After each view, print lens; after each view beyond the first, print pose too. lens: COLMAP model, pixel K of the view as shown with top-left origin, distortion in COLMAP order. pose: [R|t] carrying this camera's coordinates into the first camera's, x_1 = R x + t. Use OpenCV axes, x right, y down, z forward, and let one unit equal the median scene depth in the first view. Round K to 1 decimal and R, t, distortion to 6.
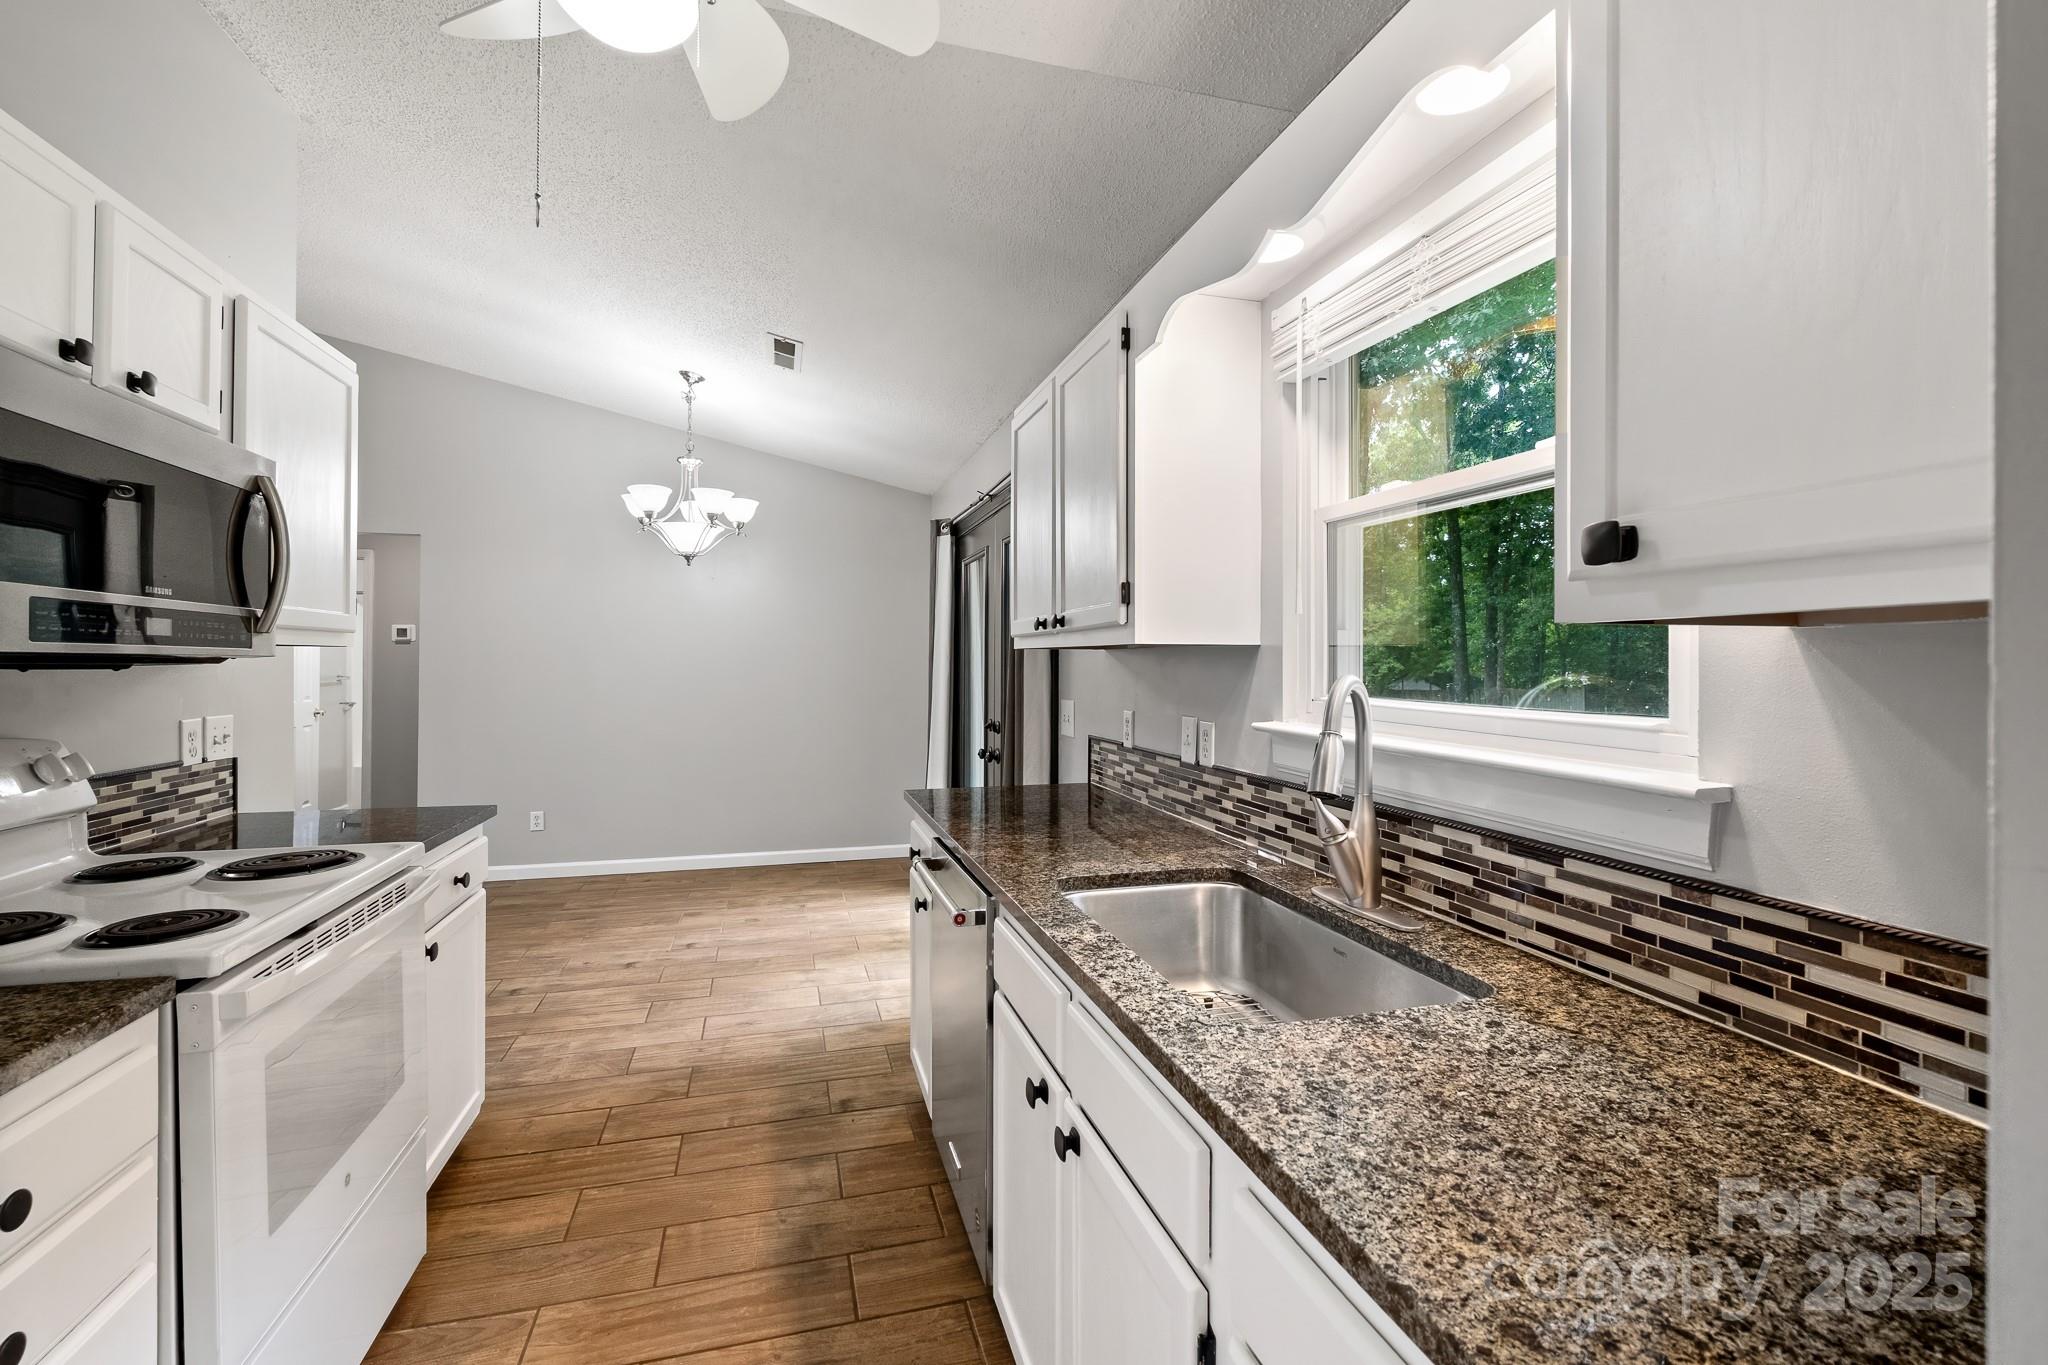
lens RADIAL K [[880.0, 0, 1018.8], [0, 880.0, 661.5], [0, 0, 1]] dist [0.000001, -0.000272]
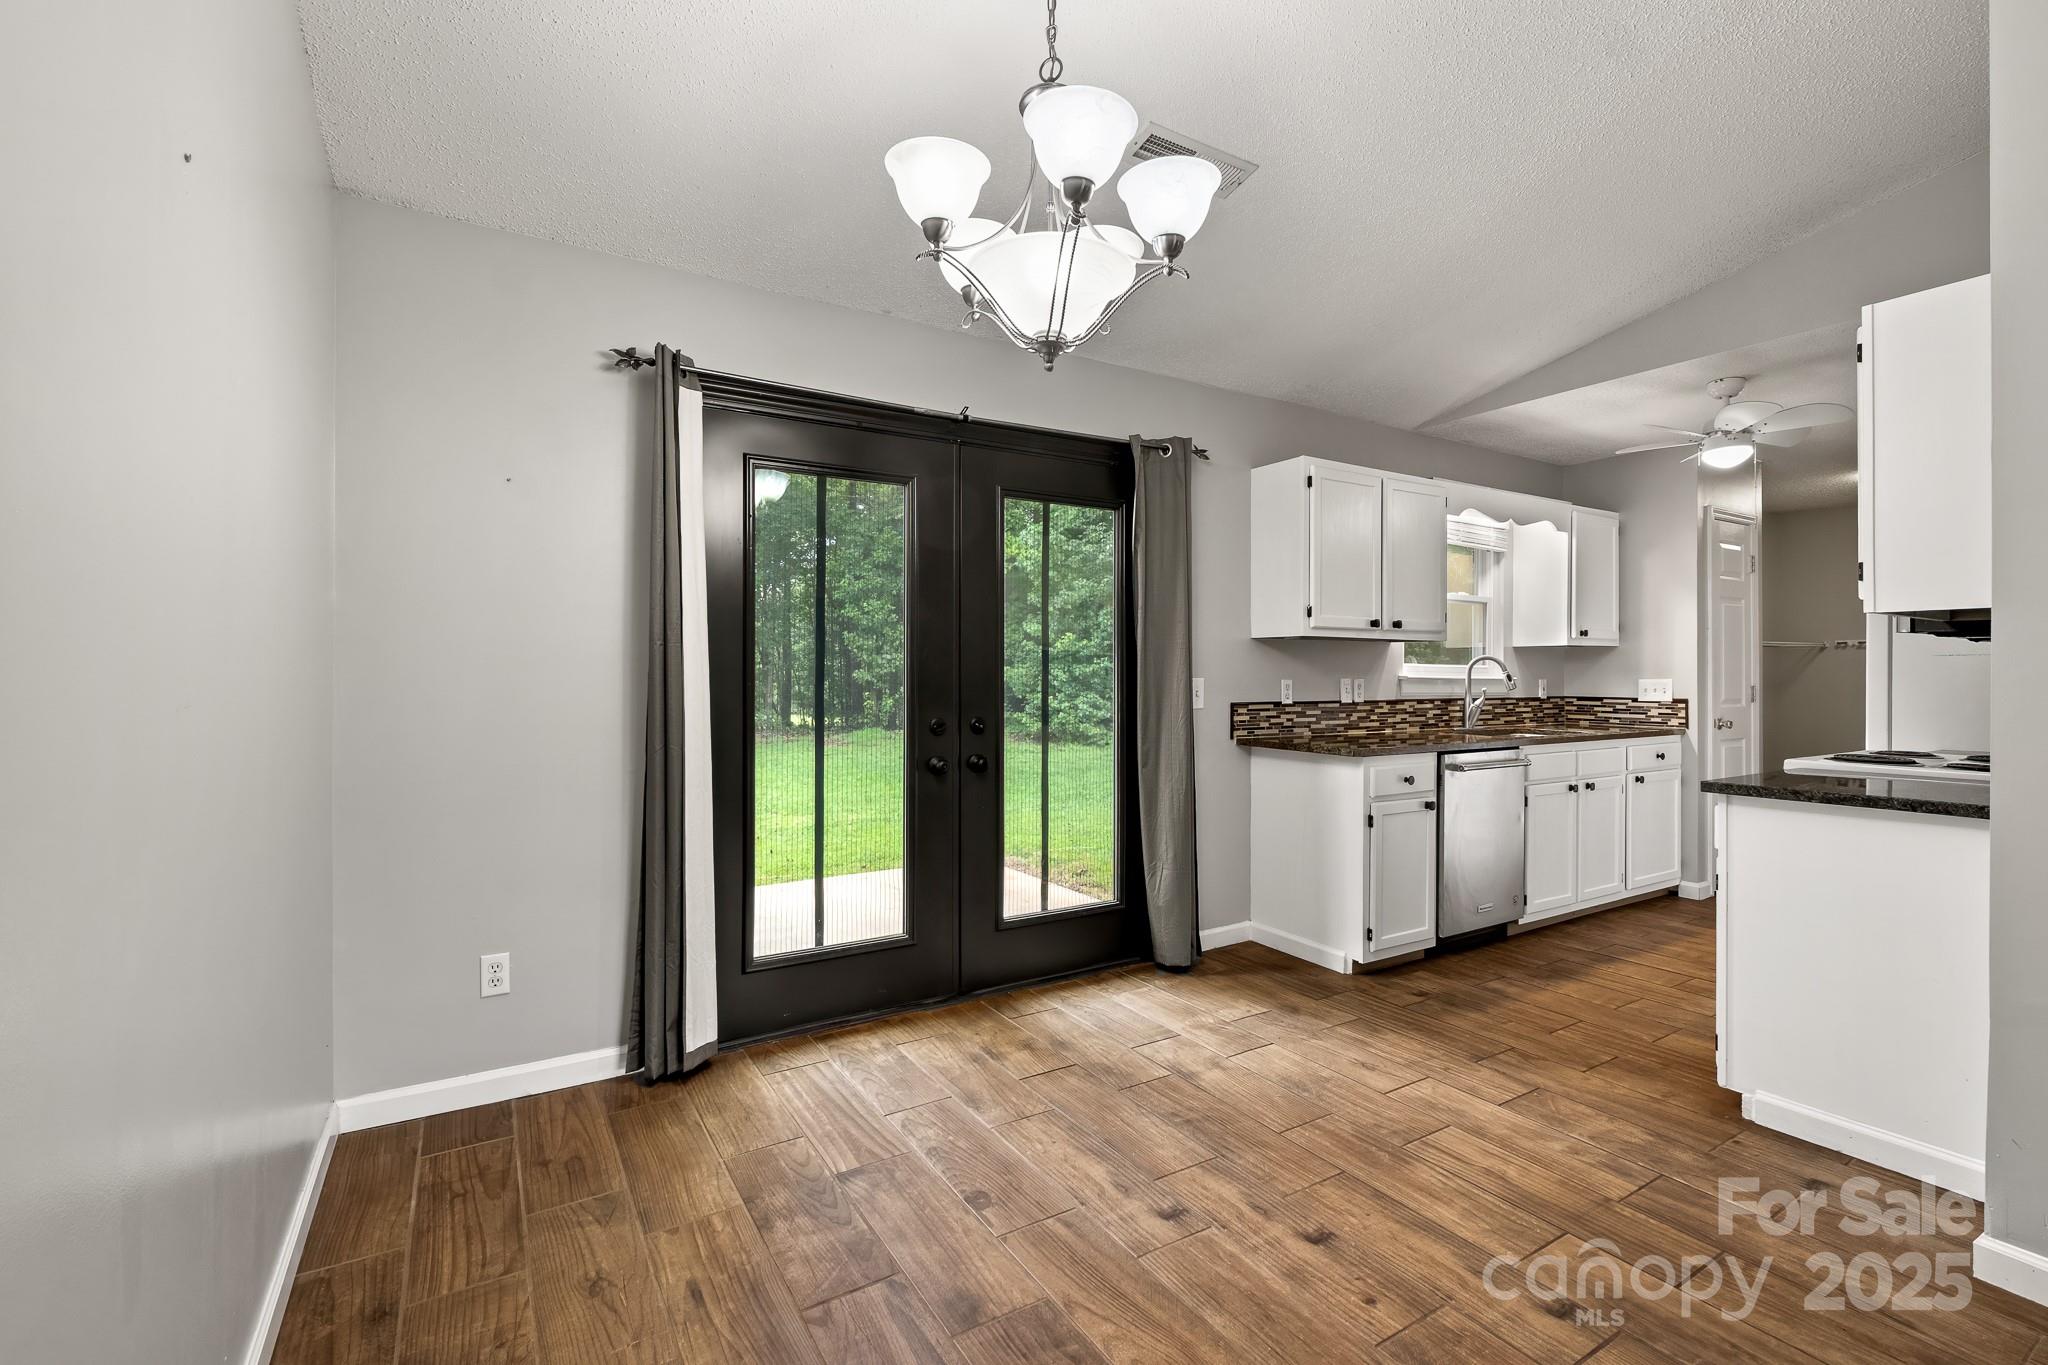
lens RADIAL K [[907.0, 0, 1021.3], [0, 907.0, 673.5], [0, 0, 1]] dist [0.009556, -0.013911]
pose [[-0.266502, -0.004177, 0.963825, -1.504034], [-0.004557, 0.999985, 0.003074, 0.049992], [-0.963824, -0.003573, -0.266517, 2.204585]]
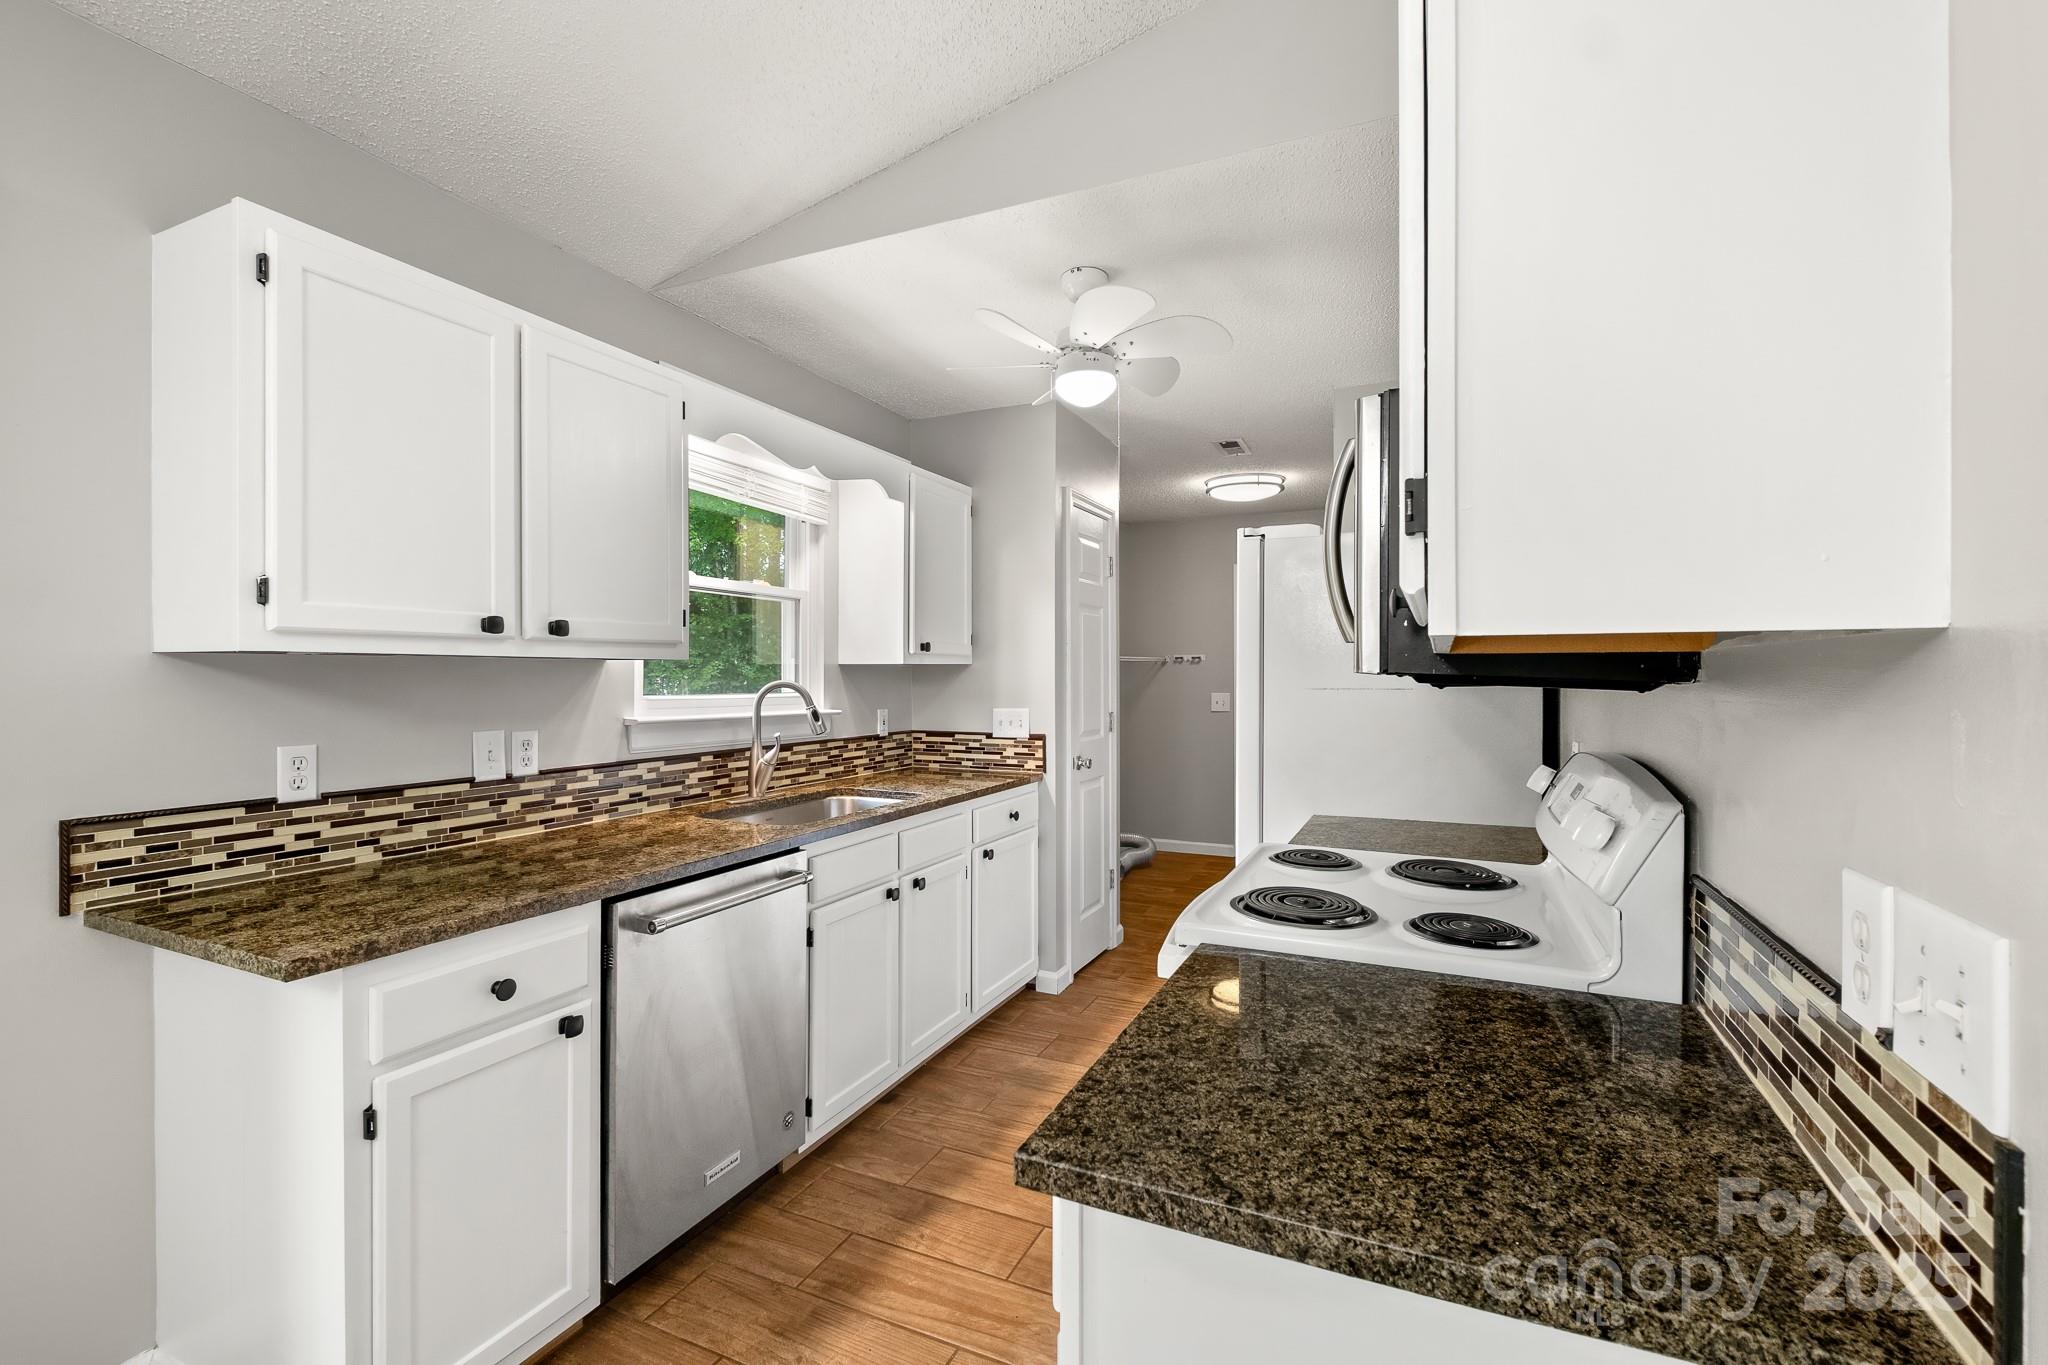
lens RADIAL K [[891.5, 0, 1031.5], [0, 891.5, 675.1], [0, 0, 1]] dist [0.001537, -0.003081]
pose [[-0.762718, -0.005926, 0.646704, -0.885430], [-0.004498, 0.999982, 0.003859, -0.004589], [-0.646716, 0.000035, -0.762731, 1.368085]]
